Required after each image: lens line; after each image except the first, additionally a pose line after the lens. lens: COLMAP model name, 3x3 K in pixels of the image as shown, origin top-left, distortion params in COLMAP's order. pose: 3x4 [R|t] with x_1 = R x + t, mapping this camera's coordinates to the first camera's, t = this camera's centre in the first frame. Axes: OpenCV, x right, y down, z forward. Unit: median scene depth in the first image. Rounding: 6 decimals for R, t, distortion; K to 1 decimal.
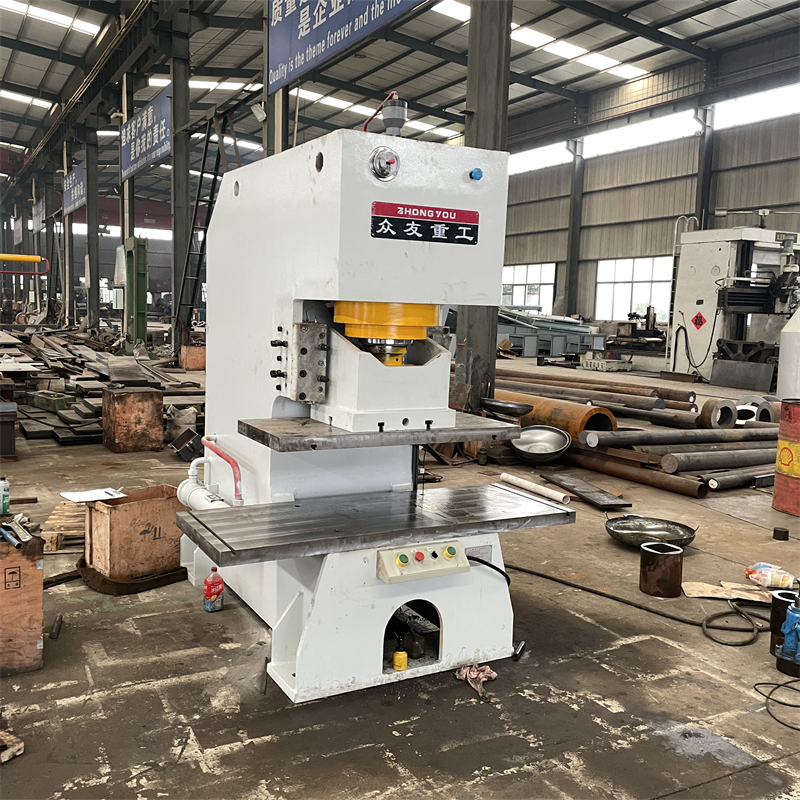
lens RADIAL K [[801.3, 0, 353.3], [0, 801.3, 383.2], [0, 0, 1]] dist [0.106236, -0.140861]
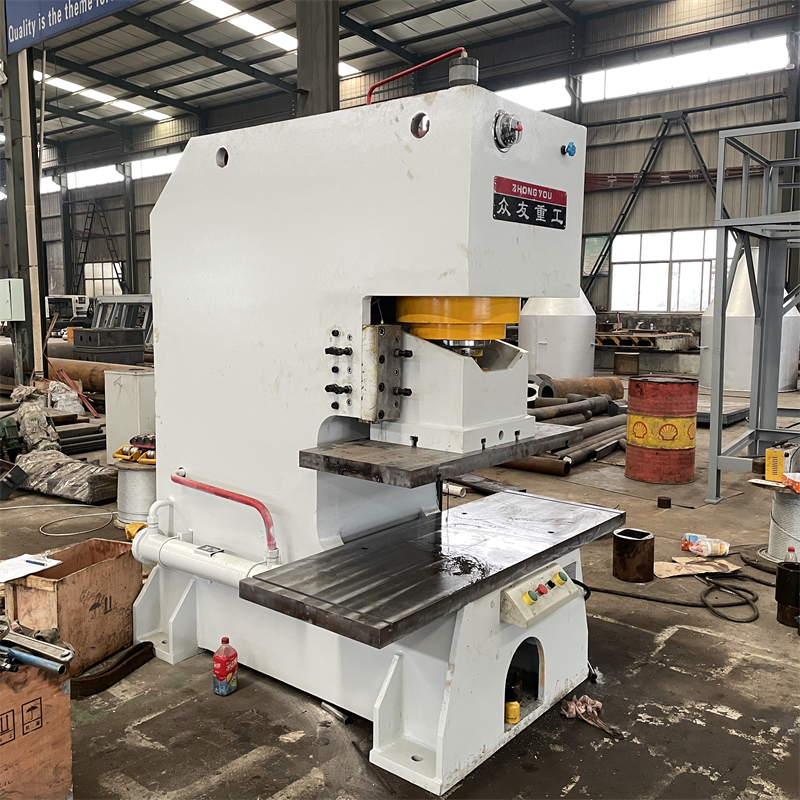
lens RADIAL K [[800.9, 0, 372.8], [0, 800.9, 382.3], [0, 0, 1]] dist [0.104574, -0.134713]
pose [[0.923116, -0.063627, 0.379222, -0.369225], [0.059625, 0.997972, 0.022303, -0.034381], [-0.379871, 0.002023, 0.925037, 0.243814]]
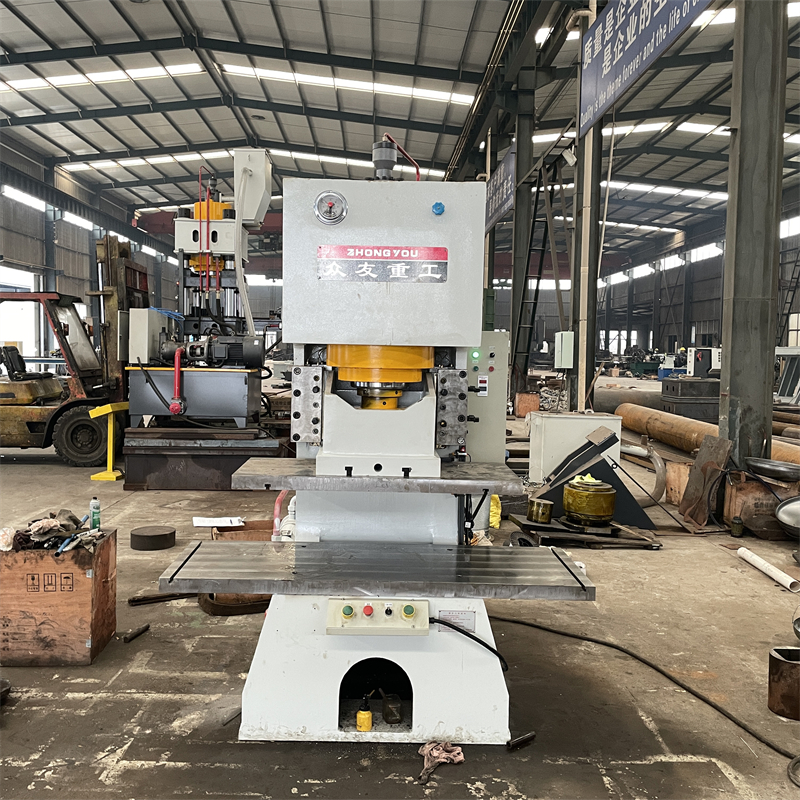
lens RADIAL K [[800.9, 0, 372.8], [0, 800.9, 382.3], [0, 0, 1]] dist [0.104574, -0.134713]
pose [[0.886834, 0.006545, -0.462041, 0.482944], [-0.034800, 0.998006, -0.052658, -0.003262], [0.460775, 0.062778, 0.885294, 0.132281]]
